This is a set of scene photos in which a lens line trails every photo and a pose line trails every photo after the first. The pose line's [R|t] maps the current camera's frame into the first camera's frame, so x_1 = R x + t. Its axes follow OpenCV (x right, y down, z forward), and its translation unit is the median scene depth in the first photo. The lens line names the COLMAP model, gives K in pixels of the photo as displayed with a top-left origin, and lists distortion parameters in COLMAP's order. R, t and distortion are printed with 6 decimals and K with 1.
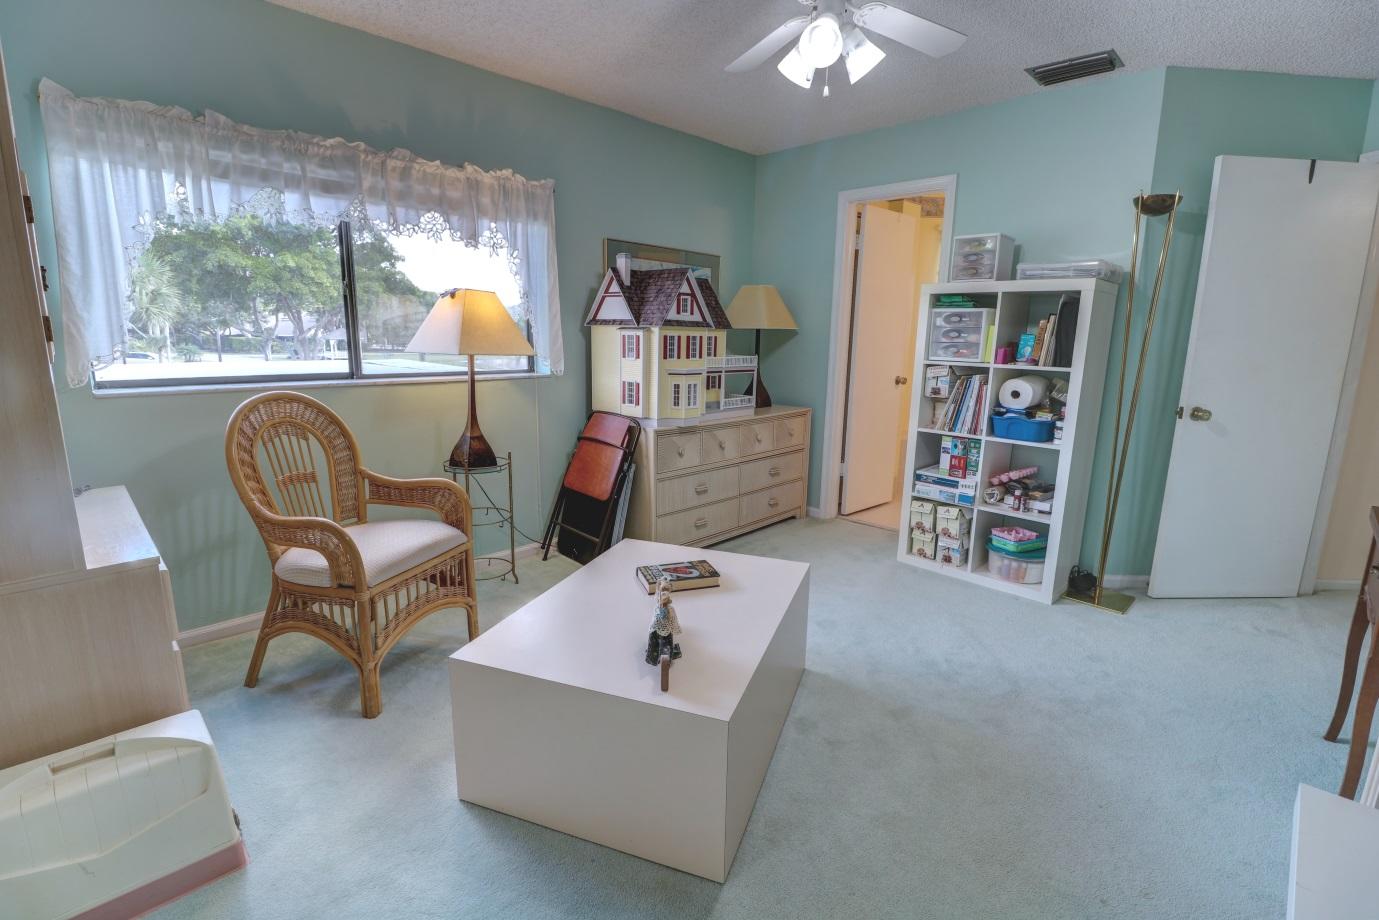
lens RADIAL K [[634.9, 0, 686.8], [0, 634.9, 452.3], [0, 0, 1]] dist [-0.000383, -0.012302]
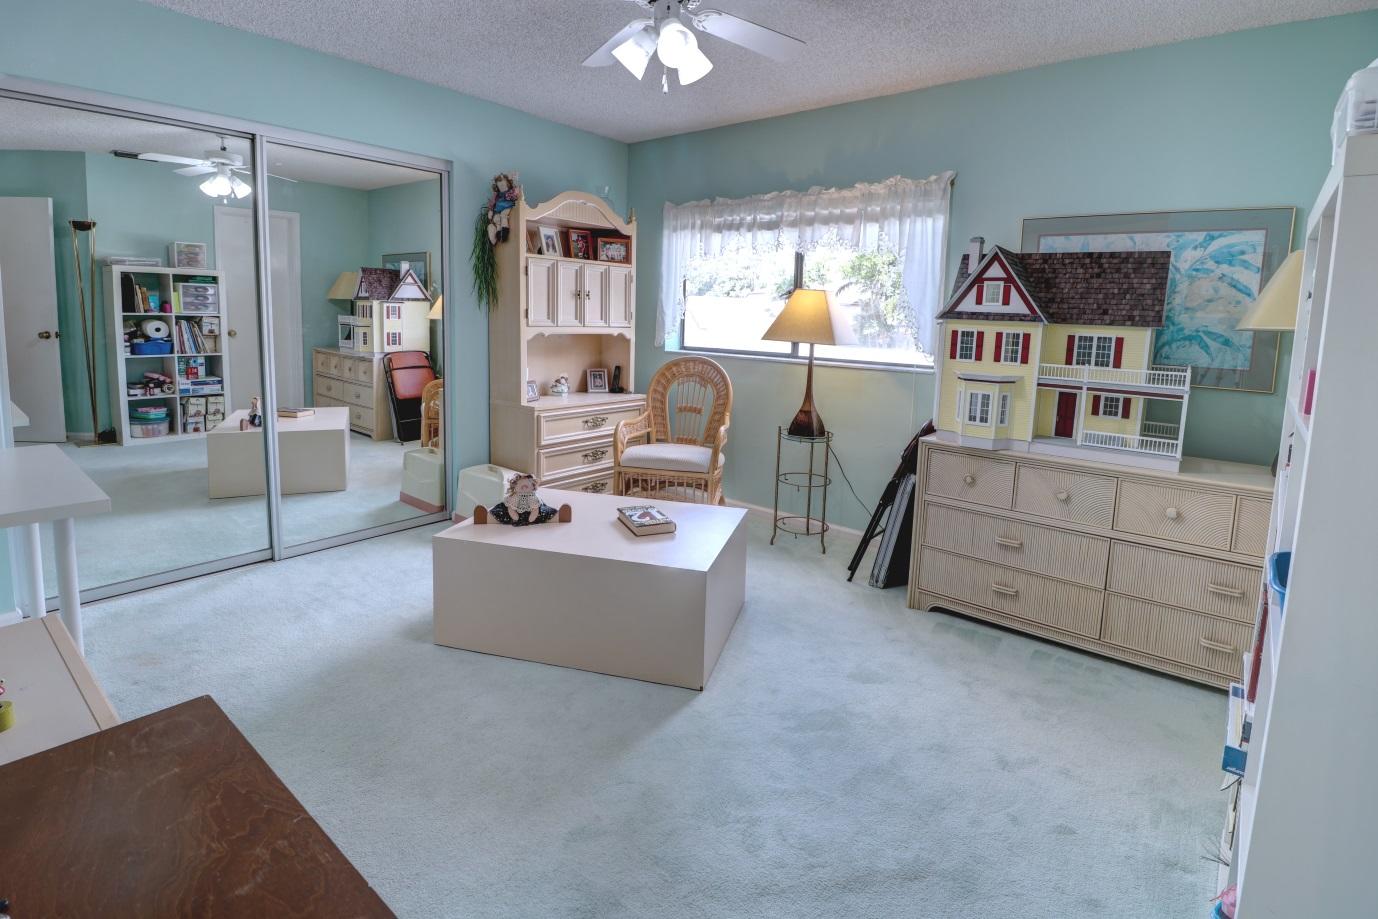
lens RADIAL K [[676.3, 0, 693.1], [0, 676.3, 395.4], [0, 0, 1]] dist [-0.000605, -0.000521]
pose [[0.097680, 0.097602, -0.990420, 0.794047], [-0.223627, 0.971883, 0.073720, -0.088683], [0.969768, 0.214283, 0.116760, 0.573737]]
